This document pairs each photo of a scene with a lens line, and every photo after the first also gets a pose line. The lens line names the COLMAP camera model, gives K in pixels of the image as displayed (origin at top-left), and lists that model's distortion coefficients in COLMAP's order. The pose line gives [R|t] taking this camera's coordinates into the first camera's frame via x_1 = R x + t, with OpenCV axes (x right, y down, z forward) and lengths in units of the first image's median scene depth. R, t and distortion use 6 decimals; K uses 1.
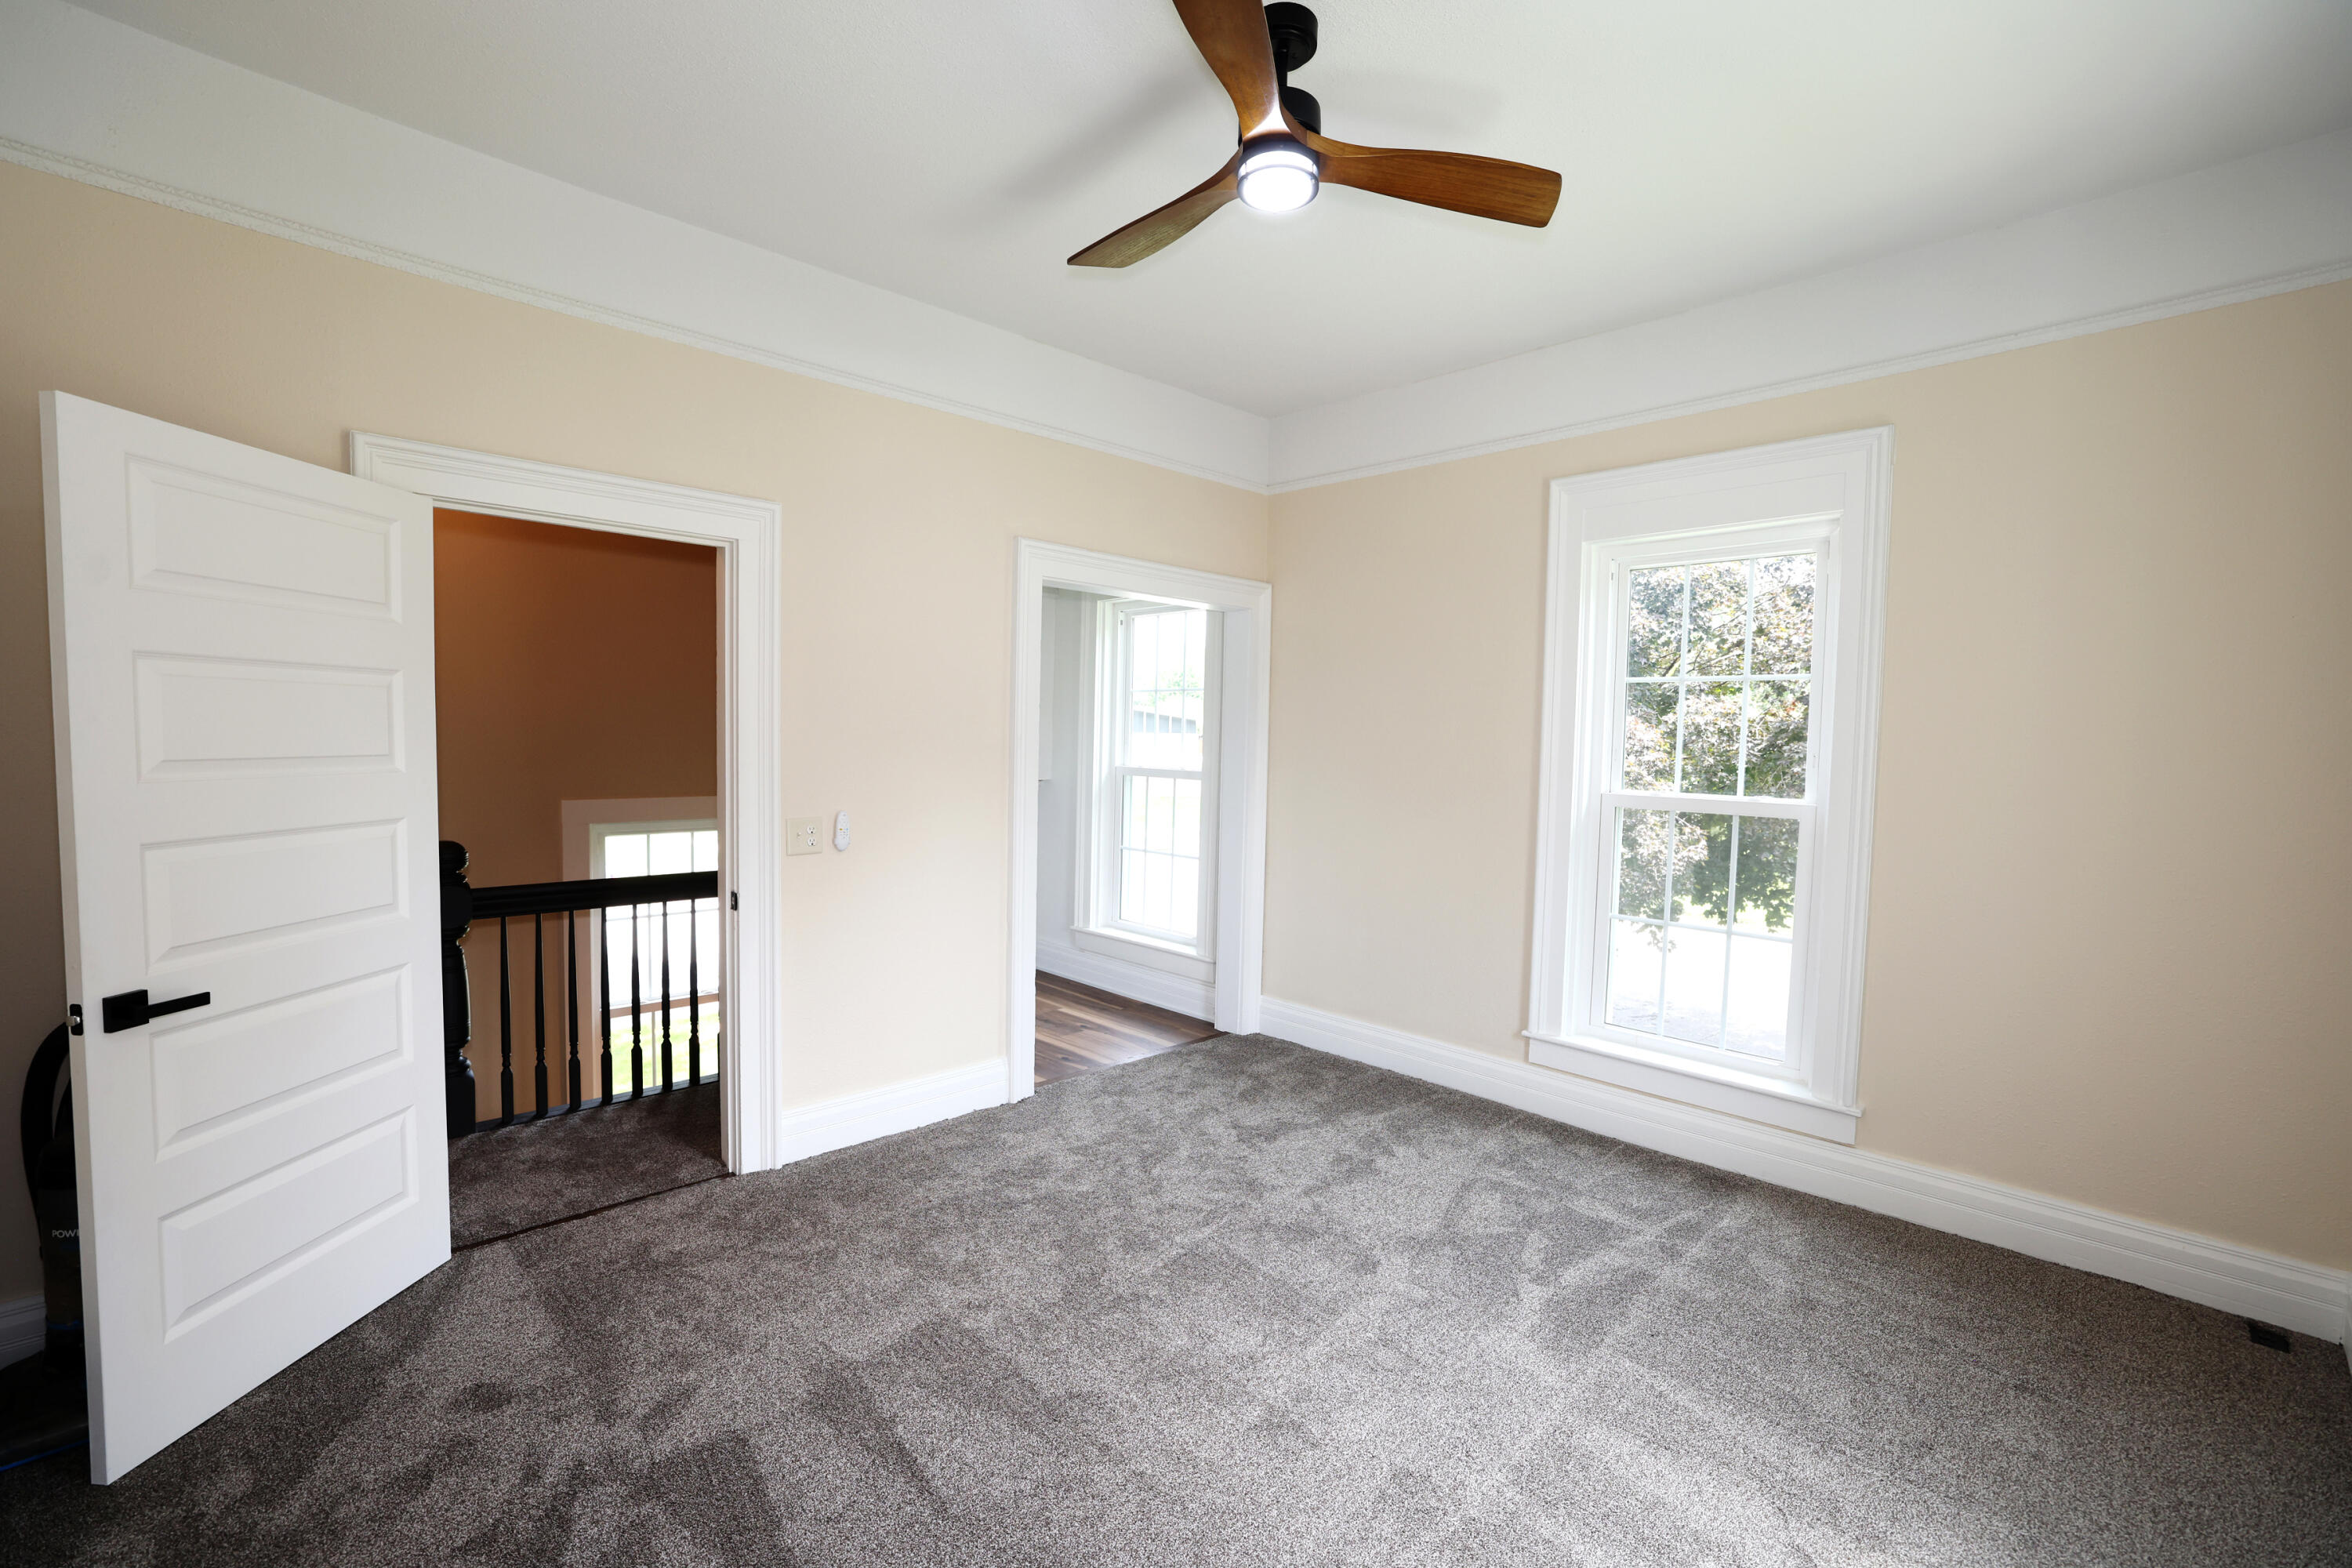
lens RADIAL K [[1002.3, 0, 1167.2], [0, 1002.3, 794.5], [0, 0, 1]] dist [-0.056097, 0.024327]
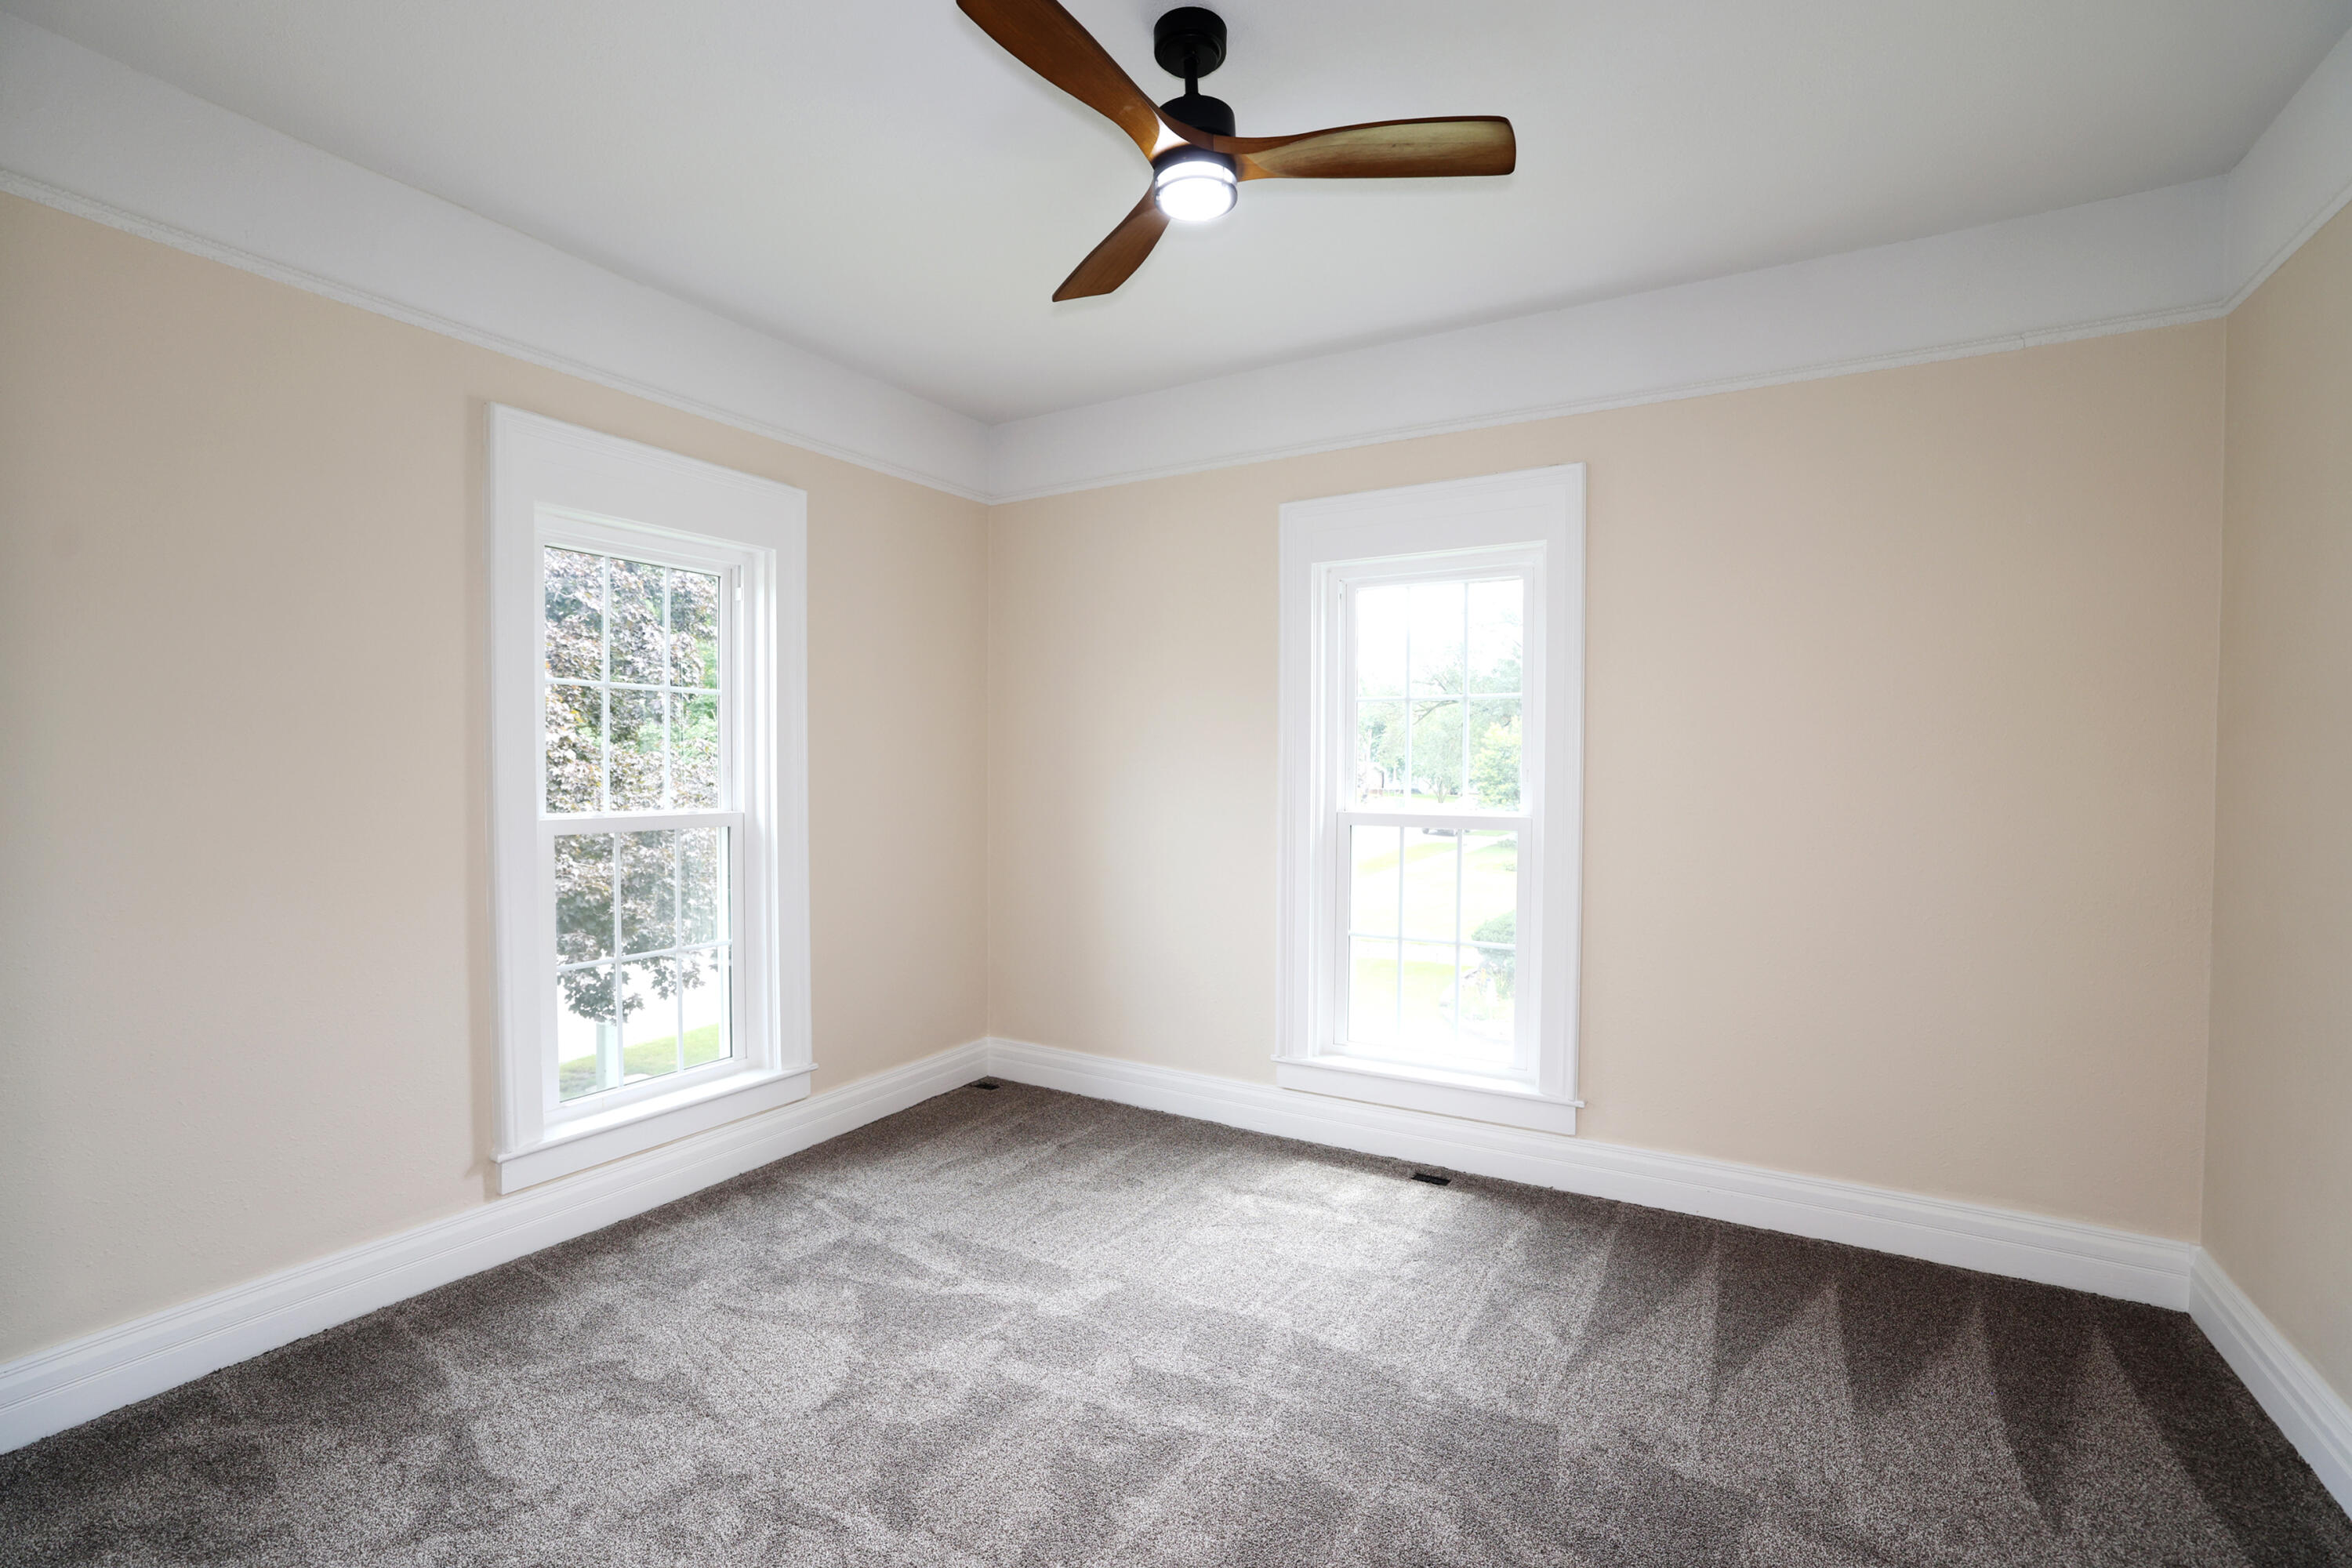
lens RADIAL K [[1002.3, 0, 1167.2], [0, 1002.3, 794.5], [0, 0, 1]] dist [-0.056097, 0.024327]
pose [[-0.255418, -0.050811, 0.965495, -0.567738], [0.039837, 0.997217, 0.063020, -0.072115], [-0.966010, 0.054559, -0.252683, 0.852204]]
